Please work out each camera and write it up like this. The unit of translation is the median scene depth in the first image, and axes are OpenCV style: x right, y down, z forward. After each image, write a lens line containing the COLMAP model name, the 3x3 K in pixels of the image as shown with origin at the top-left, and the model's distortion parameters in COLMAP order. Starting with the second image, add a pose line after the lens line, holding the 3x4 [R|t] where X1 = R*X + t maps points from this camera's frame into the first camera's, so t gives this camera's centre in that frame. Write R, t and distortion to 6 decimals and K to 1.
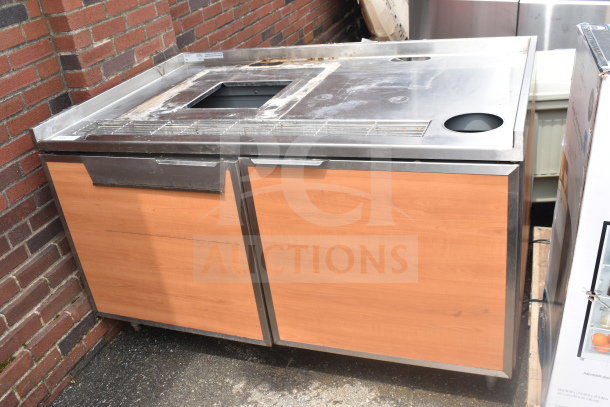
lens RADIAL K [[551.0, 0, 305.0], [0, 551.0, 203.5], [0, 0, 1]] dist [-0.082756, -0.000294]
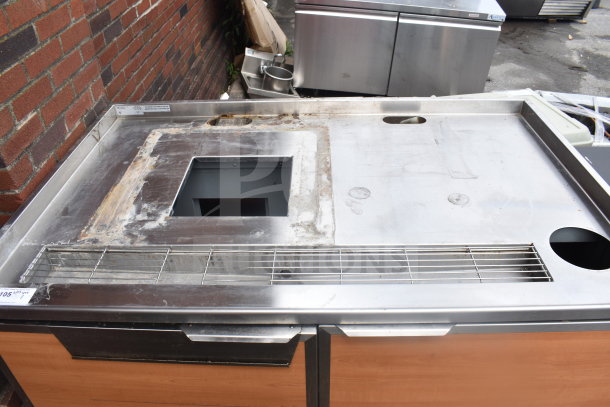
lens RADIAL K [[449.1, 0, 305.0], [0, 449.1, 203.5], [0, 0, 1]] dist [-0.096715, -0.000776]
pose [[0.938696, -0.103713, 0.328776, -0.222936], [0.069349, 0.990987, 0.114609, -0.220643], [-0.337699, -0.084782, 0.937428, 0.334976]]
